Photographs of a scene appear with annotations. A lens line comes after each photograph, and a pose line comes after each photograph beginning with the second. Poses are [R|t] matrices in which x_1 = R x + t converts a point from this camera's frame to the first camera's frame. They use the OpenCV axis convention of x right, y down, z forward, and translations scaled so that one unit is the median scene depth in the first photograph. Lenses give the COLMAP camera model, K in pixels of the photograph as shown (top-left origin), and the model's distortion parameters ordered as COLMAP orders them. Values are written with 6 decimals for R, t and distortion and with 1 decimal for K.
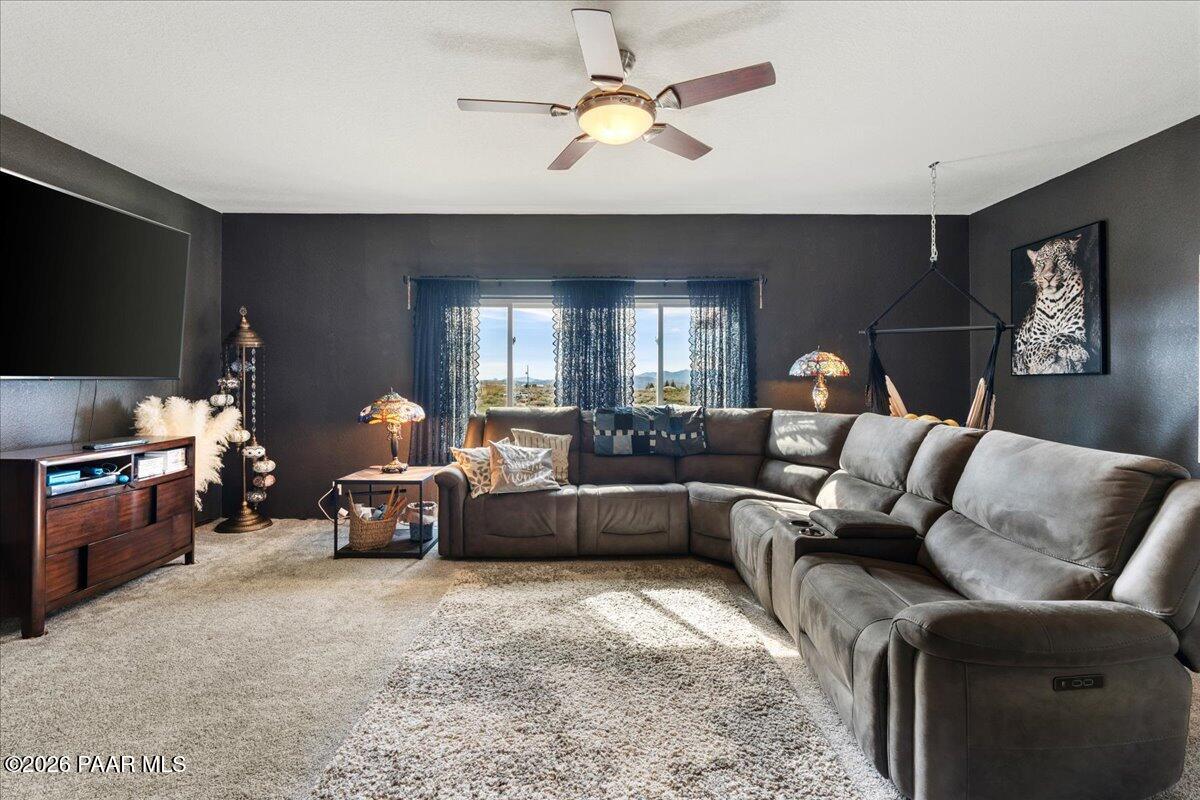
lens RADIAL K [[543.1, 0, 610.3], [0, 543.1, 389.4], [0, 0, 1]] dist [-0.012121, 0.001344]
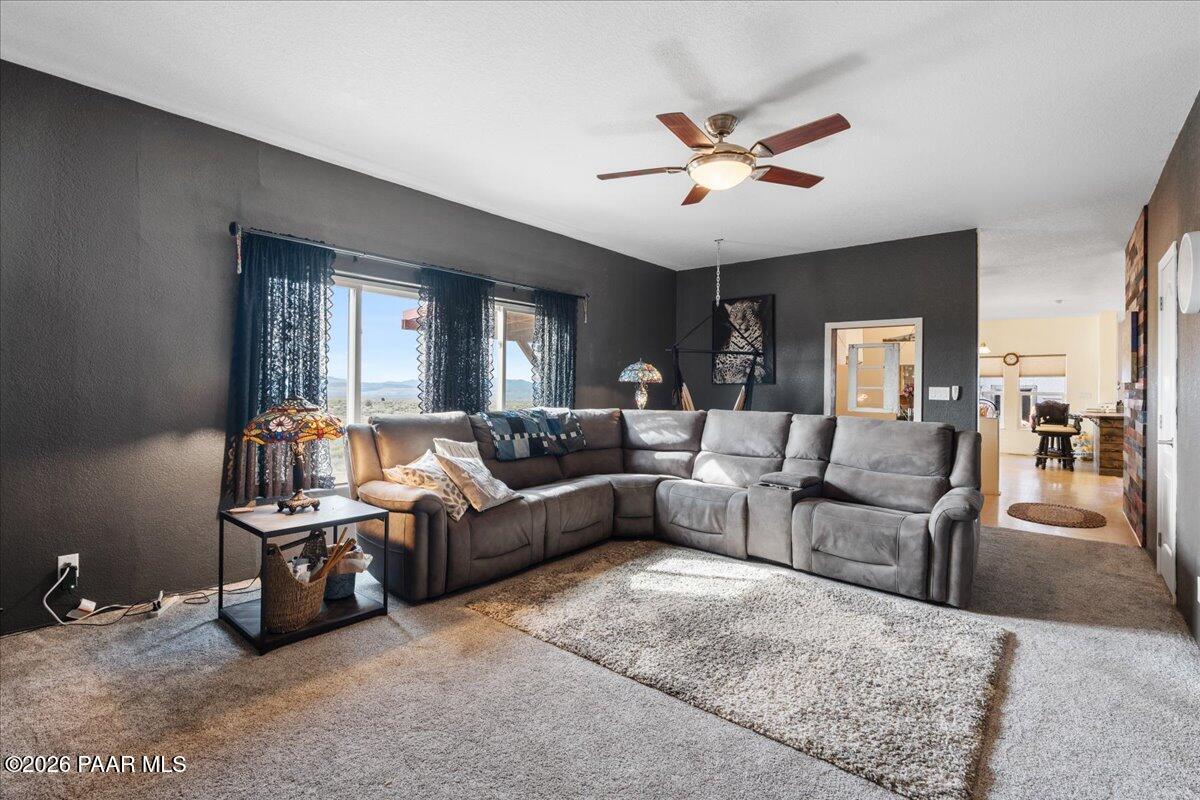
lens RADIAL K [[543.1, 0, 602.0], [0, 543.1, 393.1], [0, 0, 1]] dist [-0.012121, 0.001344]
pose [[0.657020, 0.000510, 0.753873, -0.690698], [-0.000262, 1.000000, -0.000448, 0.001265], [-0.753873, 0.000097, 0.657020, 0.255377]]
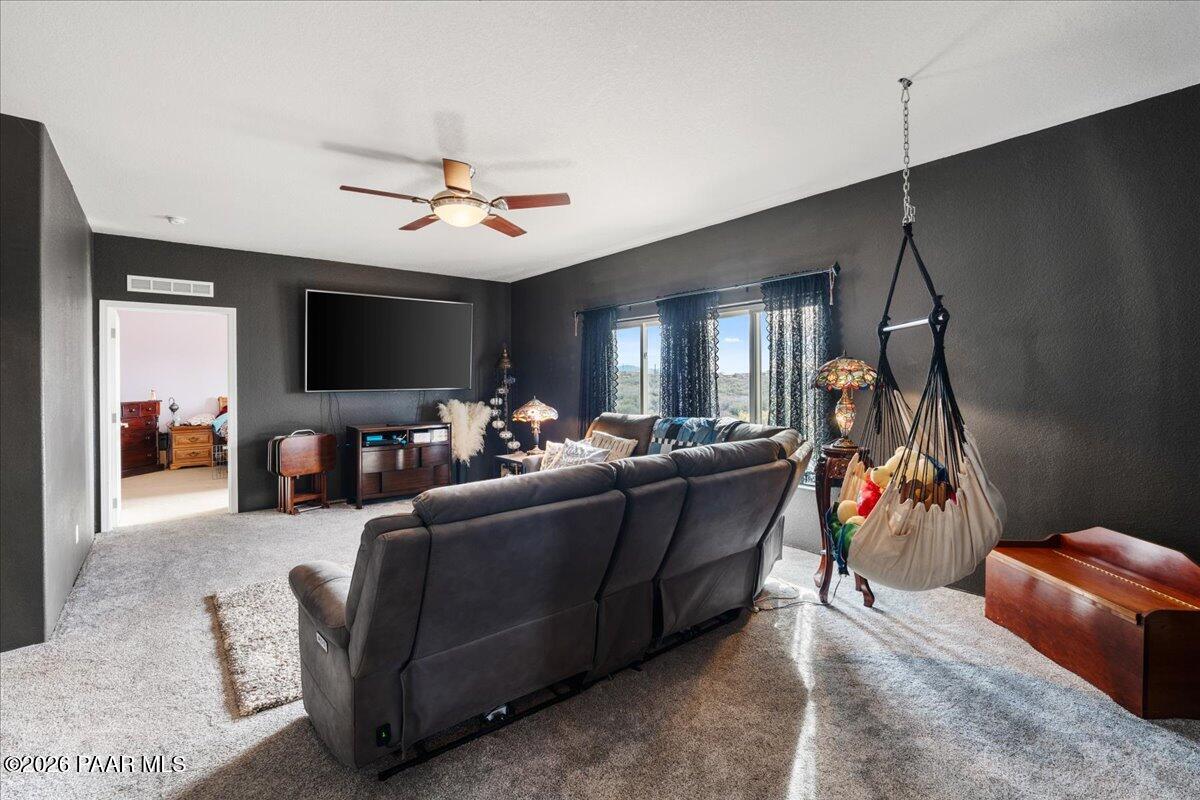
lens RADIAL K [[547.0, 0, 596.9], [0, 547.0, 394.2], [0, 0, 1]] dist [-0.000219, 0.000885]
pose [[0.614092, 0.013167, -0.789124, 0.851660], [-0.007770, 0.999913, 0.010638, -0.024851], [0.789196, -0.000401, 0.614141, 0.260911]]
